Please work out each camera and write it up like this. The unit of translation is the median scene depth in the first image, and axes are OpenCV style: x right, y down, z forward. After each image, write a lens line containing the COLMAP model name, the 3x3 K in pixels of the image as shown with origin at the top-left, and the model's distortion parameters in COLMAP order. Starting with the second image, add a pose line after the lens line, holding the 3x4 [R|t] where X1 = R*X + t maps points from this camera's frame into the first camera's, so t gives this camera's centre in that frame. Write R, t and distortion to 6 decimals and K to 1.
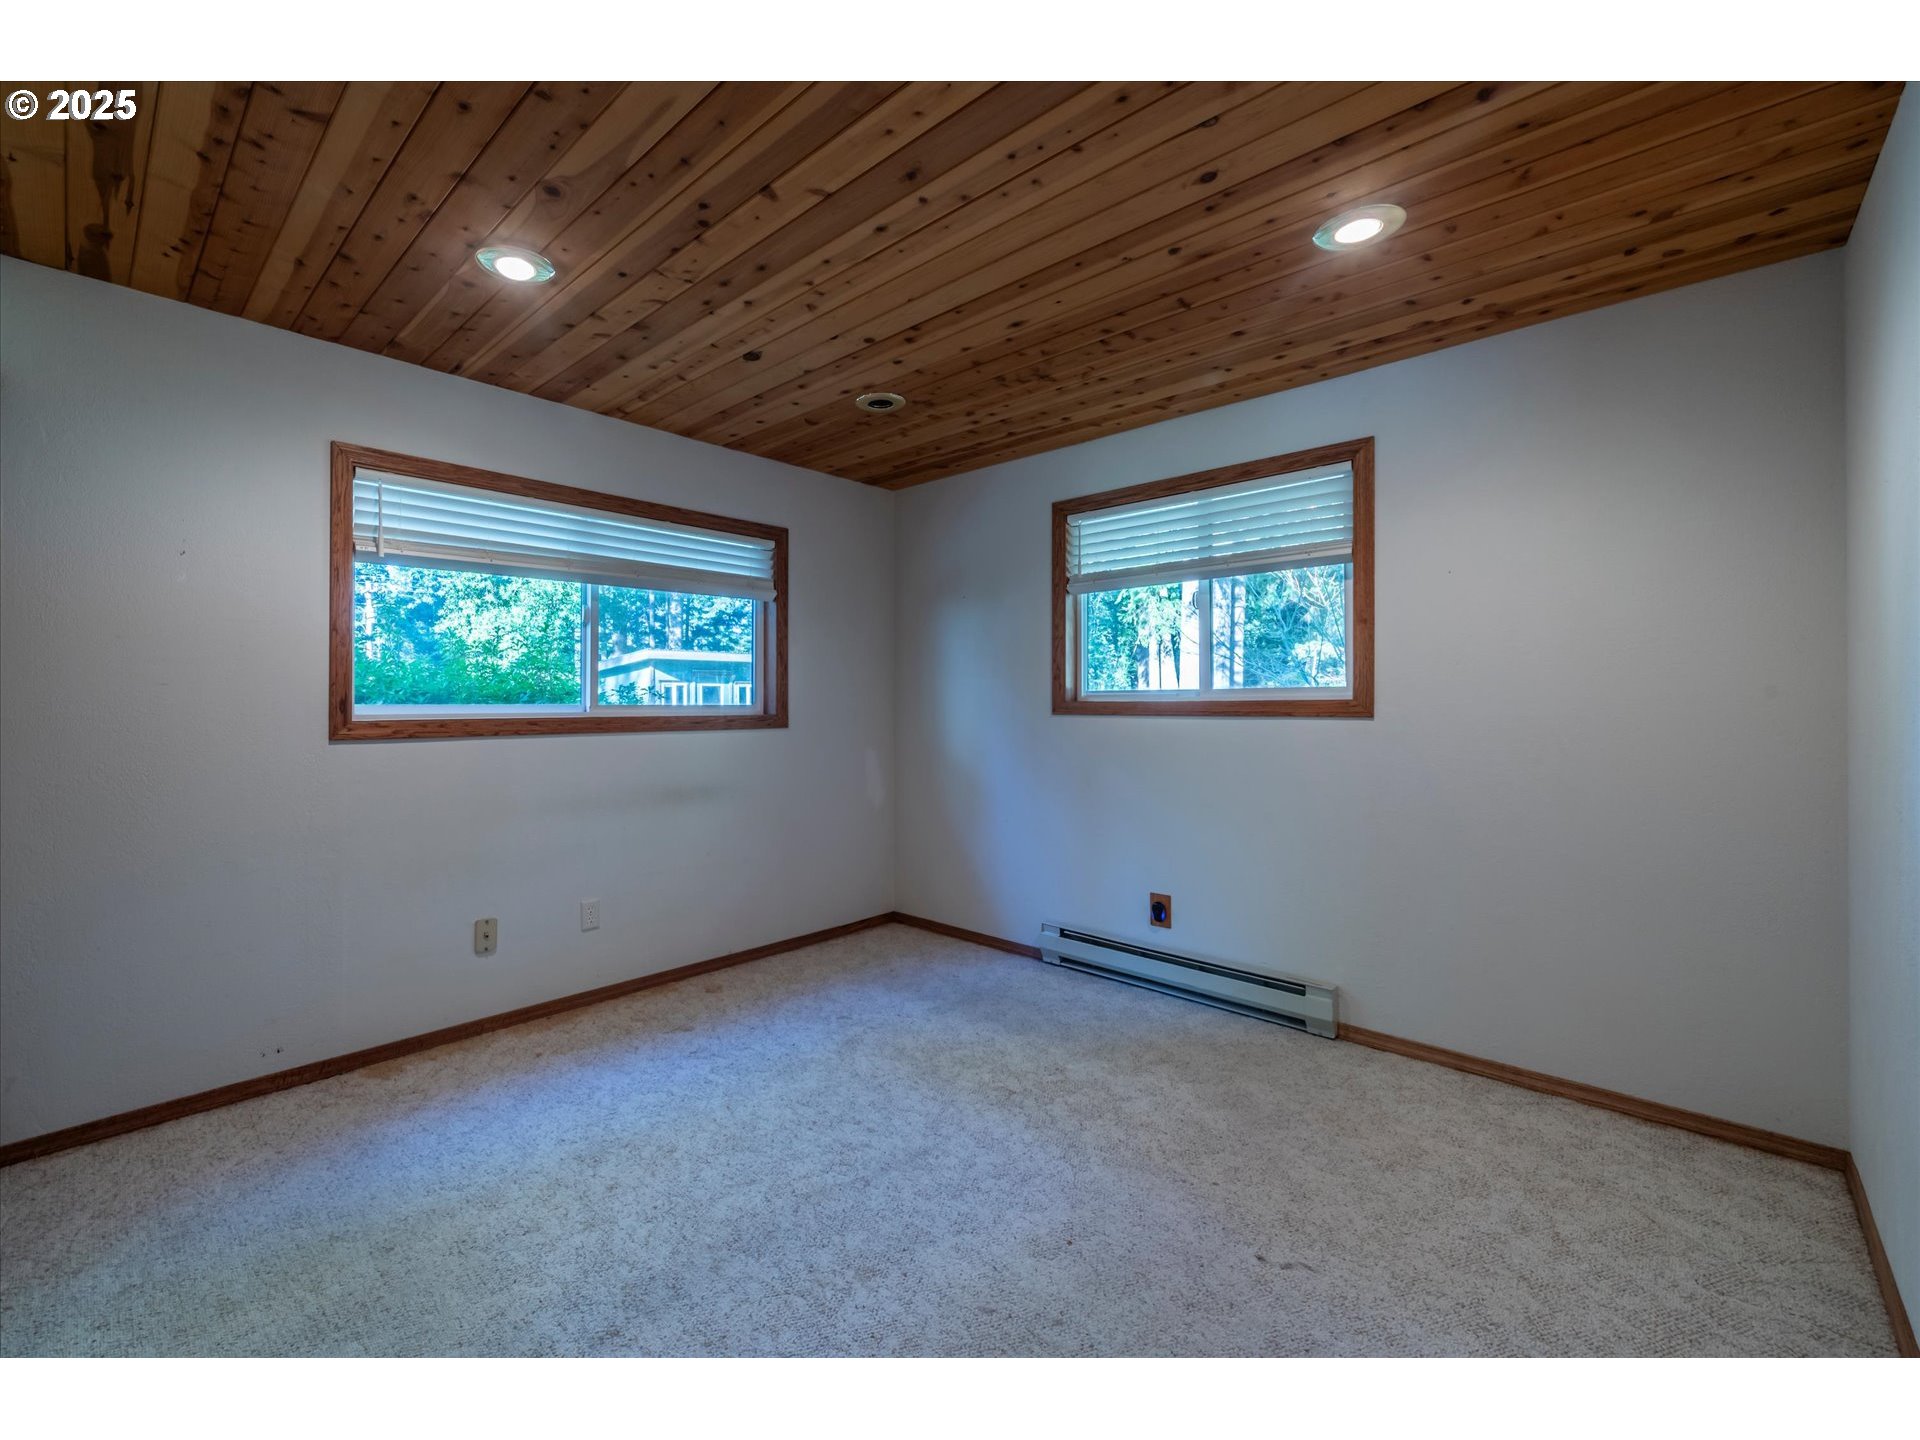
lens RADIAL K [[781.5, 0, 953.2], [0, 781.5, 732.9], [0, 0, 1]] dist [-0.000760, 0.000054]
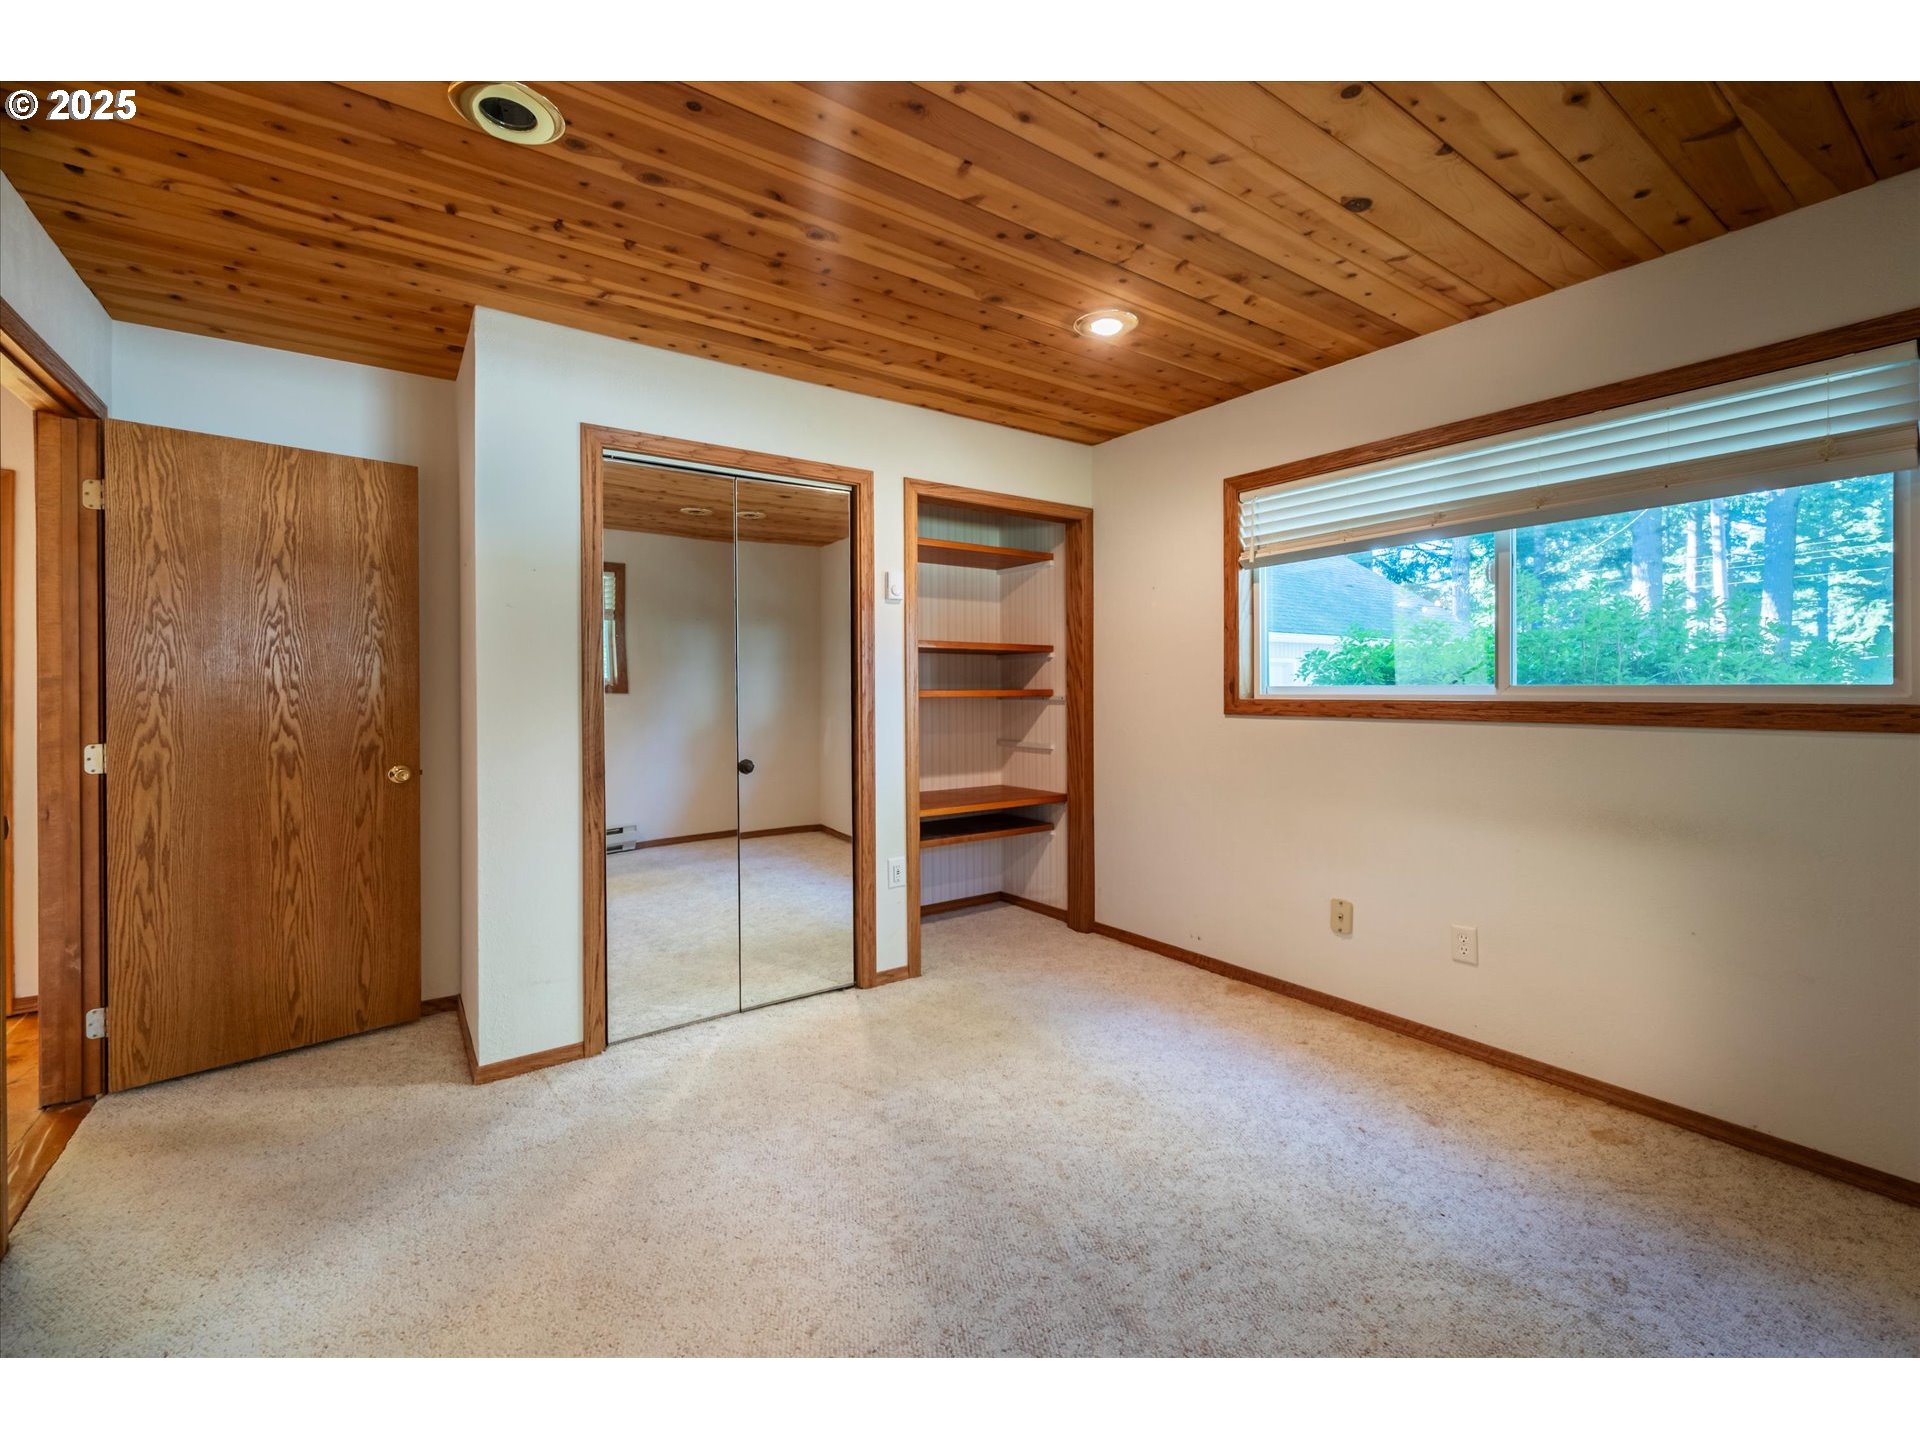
lens RADIAL K [[809.9, 0, 960.0], [0, 809.9, 720.0], [0, 0, 1]] dist [-0.001715, -0.000297]
pose [[-0.193480, 0.043218, -0.980152, 0.540558], [-0.032200, 0.998211, 0.050370, -0.030771], [0.980576, 0.041306, -0.191742, 0.765318]]
